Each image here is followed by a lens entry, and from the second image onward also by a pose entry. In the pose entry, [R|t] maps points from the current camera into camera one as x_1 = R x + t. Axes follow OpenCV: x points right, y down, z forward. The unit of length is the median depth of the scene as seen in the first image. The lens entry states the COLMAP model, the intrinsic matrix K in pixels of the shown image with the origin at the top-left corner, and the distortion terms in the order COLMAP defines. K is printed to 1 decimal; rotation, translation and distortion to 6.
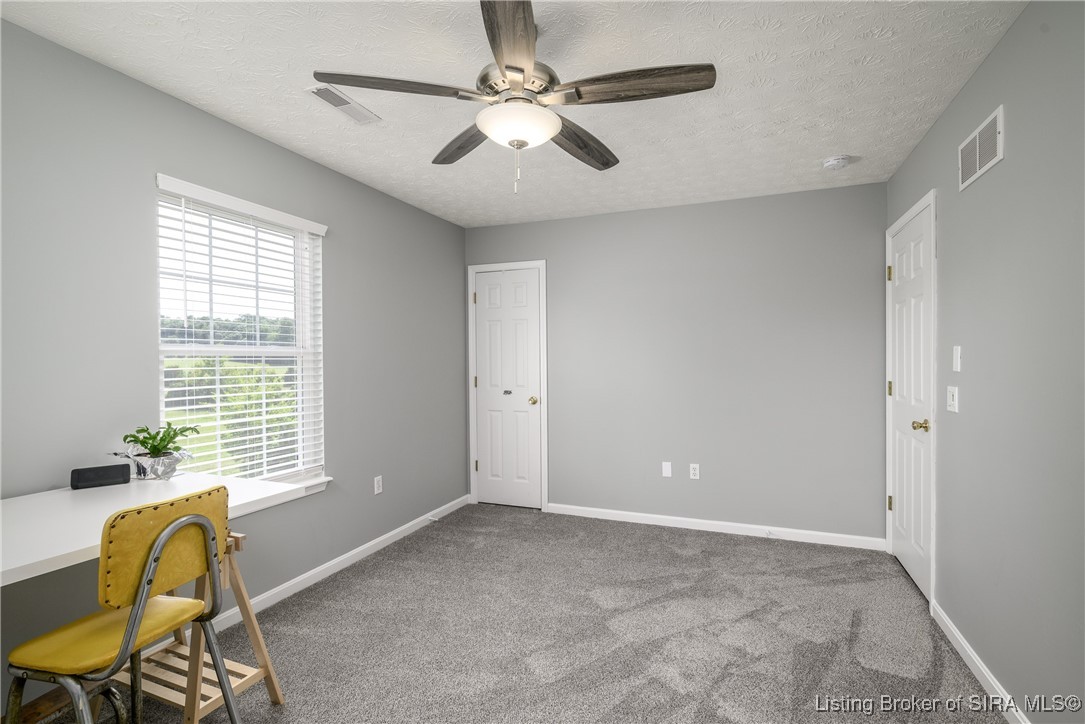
lens RADIAL K [[511.4, 0, 542.5], [0, 511.4, 362.0], [0, 0, 1]] dist [0.000011, 0.000025]
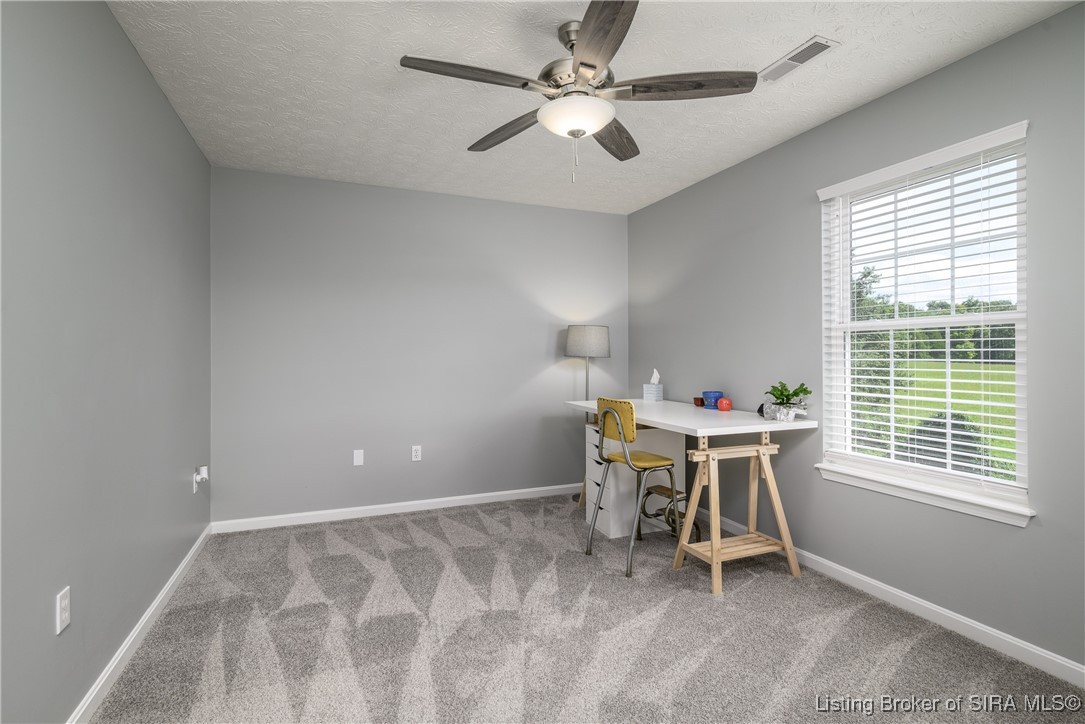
lens RADIAL K [[511.4, 0, 542.5], [0, 511.4, 362.0], [0, 0, 1]] dist [0.000011, 0.000025]
pose [[-0.713498, 0.014222, -0.700513, 0.512974], [0.003809, 0.999858, 0.016419, 0.029989], [0.700647, 0.009047, -0.713450, 1.137184]]
